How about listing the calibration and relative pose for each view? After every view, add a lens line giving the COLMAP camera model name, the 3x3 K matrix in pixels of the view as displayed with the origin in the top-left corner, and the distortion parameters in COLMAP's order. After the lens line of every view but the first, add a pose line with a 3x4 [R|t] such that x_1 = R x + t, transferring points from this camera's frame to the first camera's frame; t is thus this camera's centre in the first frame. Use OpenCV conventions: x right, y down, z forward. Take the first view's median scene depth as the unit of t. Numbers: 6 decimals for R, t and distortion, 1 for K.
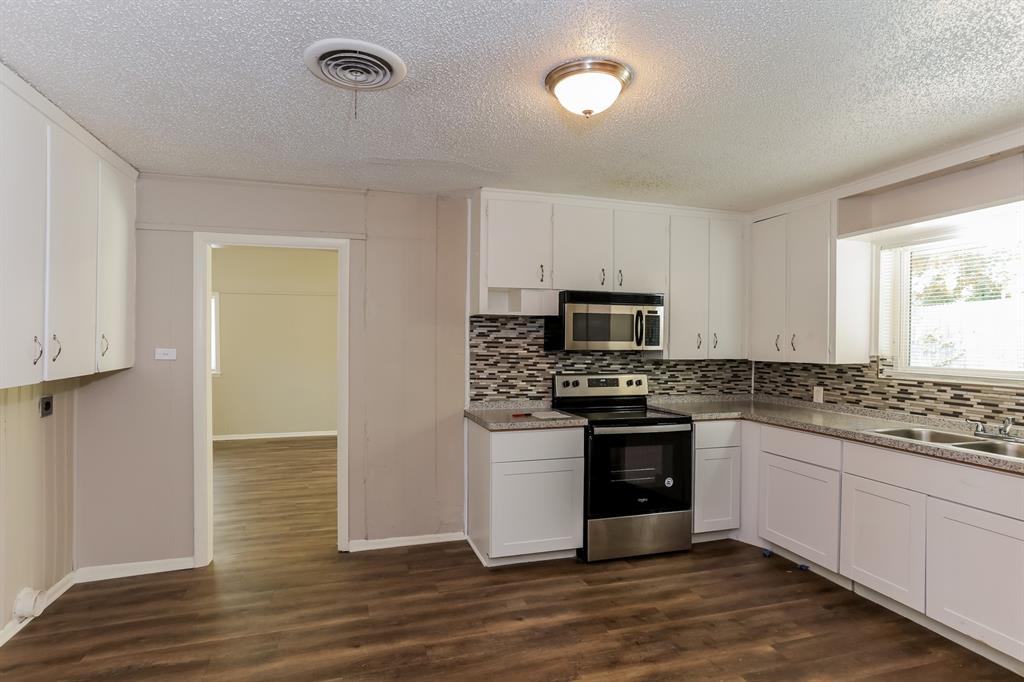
lens RADIAL K [[510.0, 0, 502.0], [0, 510.0, 344.1], [0, 0, 1]] dist [0.006343, 0.001578]
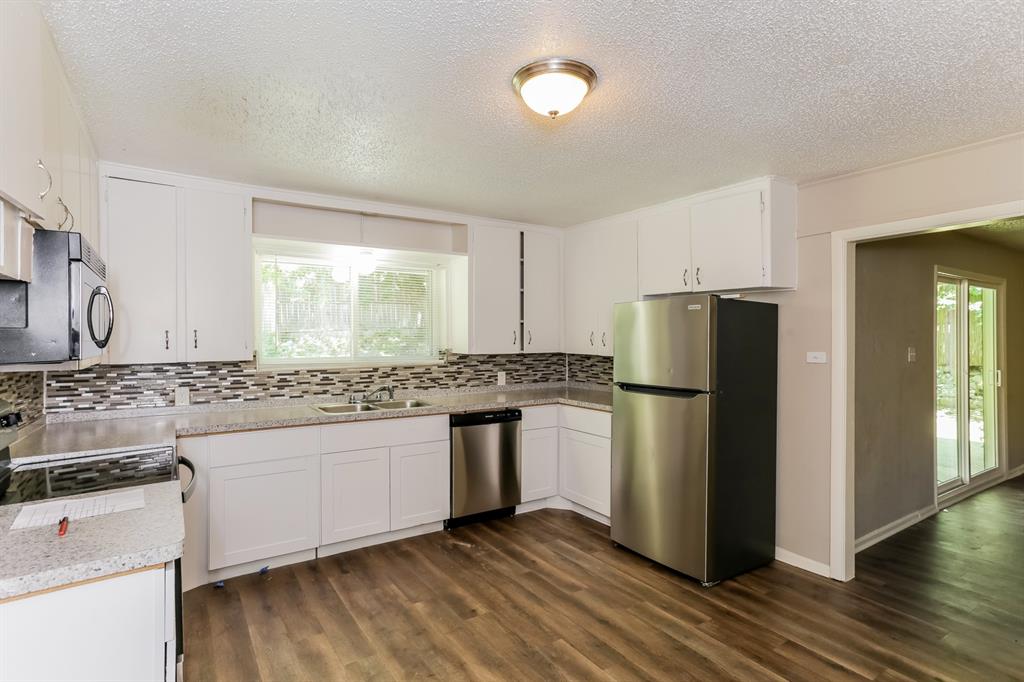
lens RADIAL K [[510.0, 0, 502.2], [0, 510.0, 336.1], [0, 0, 1]] dist [0.006343, 0.001578]
pose [[-0.265513, 0.000504, 0.964107, -0.503628], [0.005201, 0.999986, 0.000910, -0.006959], [-0.964093, 0.005256, -0.265512, 0.887889]]
